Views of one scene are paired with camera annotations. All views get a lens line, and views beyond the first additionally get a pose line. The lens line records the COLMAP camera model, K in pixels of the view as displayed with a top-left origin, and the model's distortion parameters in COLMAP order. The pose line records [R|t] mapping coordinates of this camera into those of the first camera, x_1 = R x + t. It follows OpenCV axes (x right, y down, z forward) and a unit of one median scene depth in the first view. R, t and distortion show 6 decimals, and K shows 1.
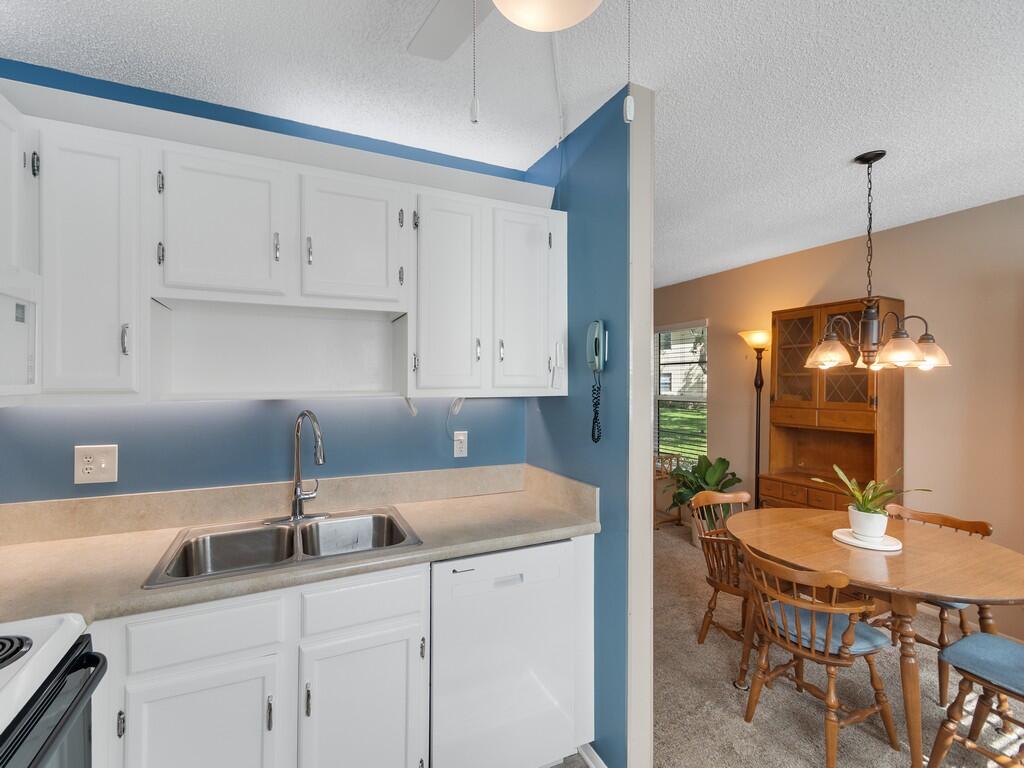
lens RADIAL K [[455.4, 0, 489.6], [0, 455.4, 378.8], [0, 0, 1]] dist [0.003851, 0.000761]
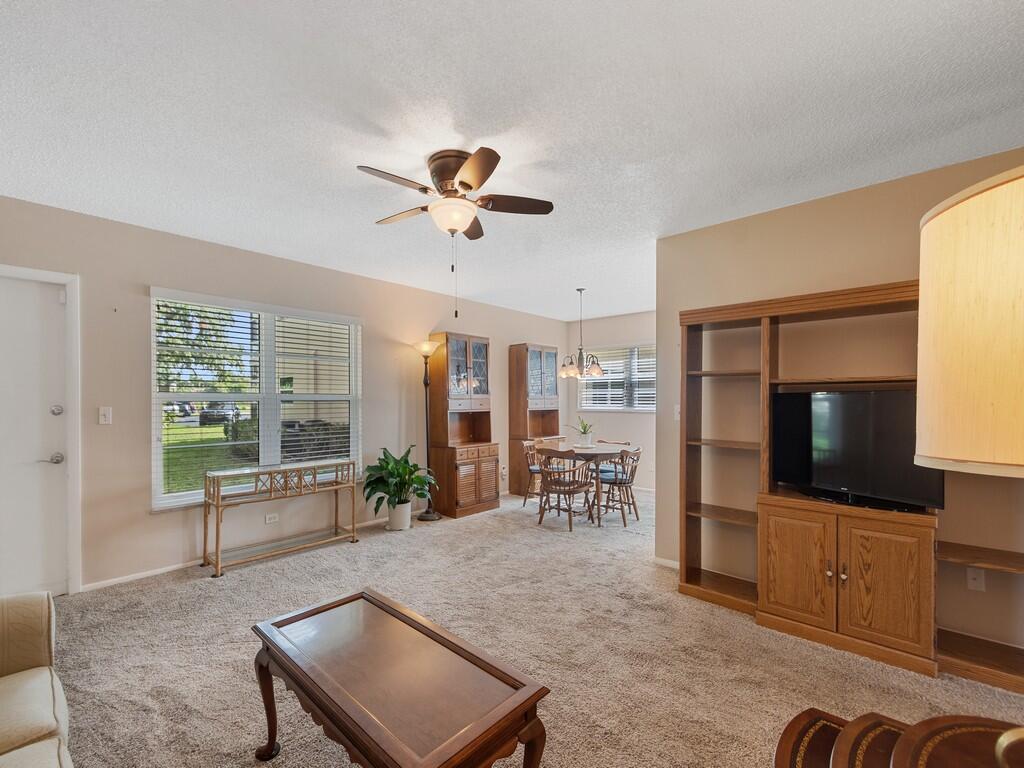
lens RADIAL K [[444.0, 0, 495.7], [0, 444.0, 401.4], [0, 0, 1]] dist [0.000333, 0.000007]
pose [[-0.390054, -0.004125, 0.920783, -0.851639], [-0.004548, 0.999986, 0.002553, 0.077566], [-0.920781, -0.003192, -0.390067, 1.687660]]
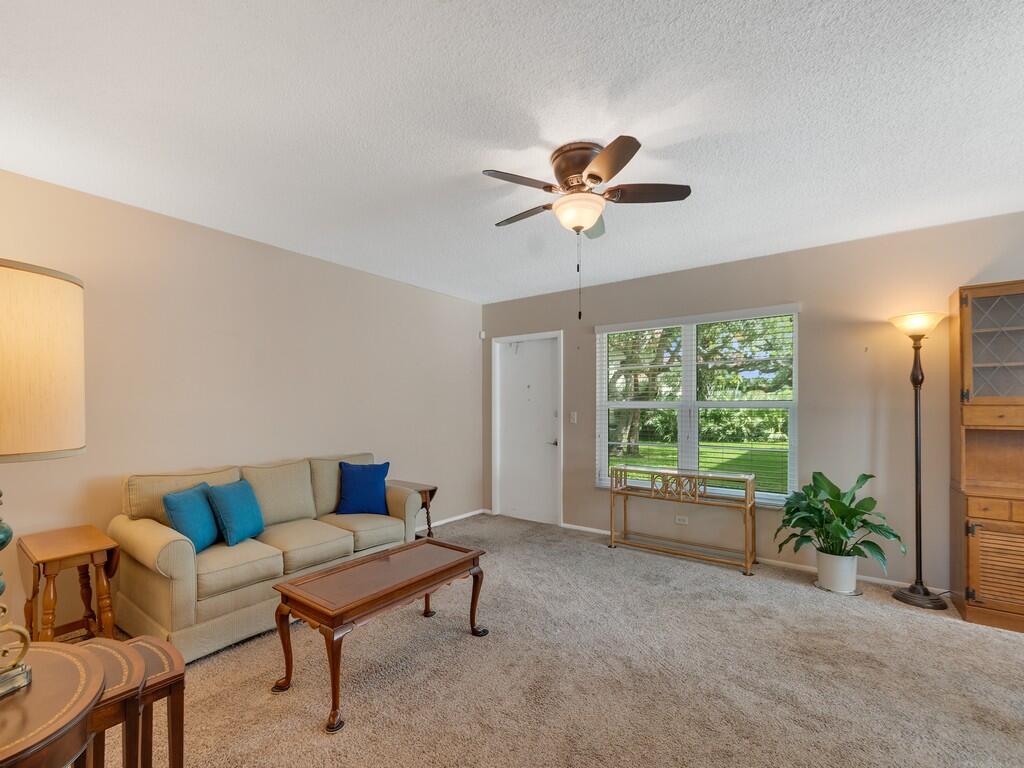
lens RADIAL K [[455.7, 0, 486.1], [0, 455.7, 406.4], [0, 0, 1]] dist [0.000037, 0.000009]
pose [[0.880151, -0.001219, 0.474693, -0.592857], [-0.000315, 0.999995, 0.003151, 0.072584], [-0.474694, -0.002923, 0.880146, 0.837706]]
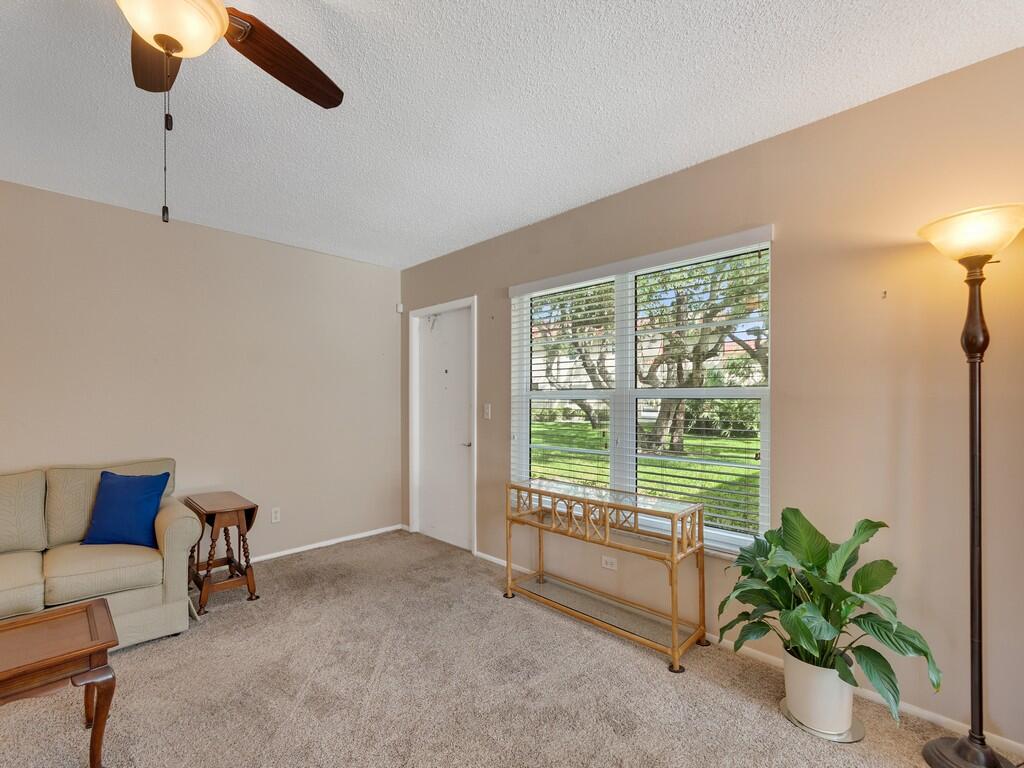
lens RADIAL K [[454.3, 0, 489.8], [0, 454.3, 399.2], [0, 0, 1]] dist [0.002235, 0.000157]
pose [[0.937860, -0.003549, 0.346996, 0.037752], [0.001107, 0.999973, 0.007235, 0.075875], [-0.347012, -0.006402, 0.937839, 0.979314]]
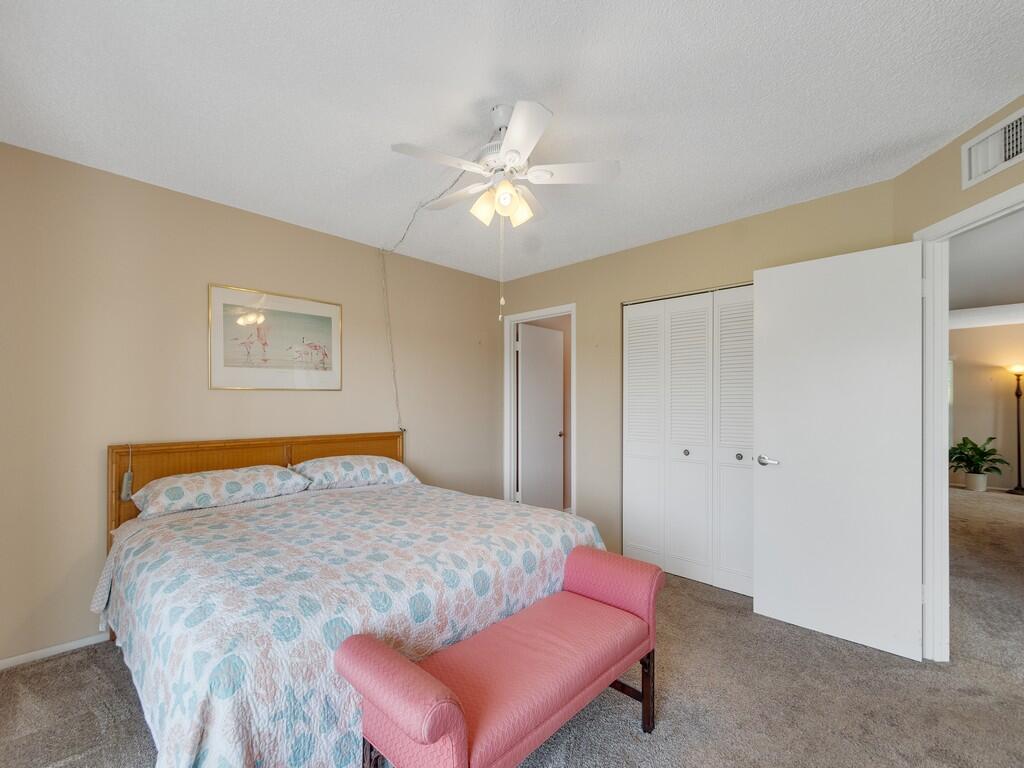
lens RADIAL K [[455.7, 0, 486.1], [0, 455.7, 406.4], [0, 0, 1]] dist [0.000037, 0.000009]
pose [[0.929306, 0.000068, 0.369311, -2.580750], [-0.004293, 0.999934, 0.010620, 0.062268], [-0.369286, -0.011454, 0.929245, 0.139885]]
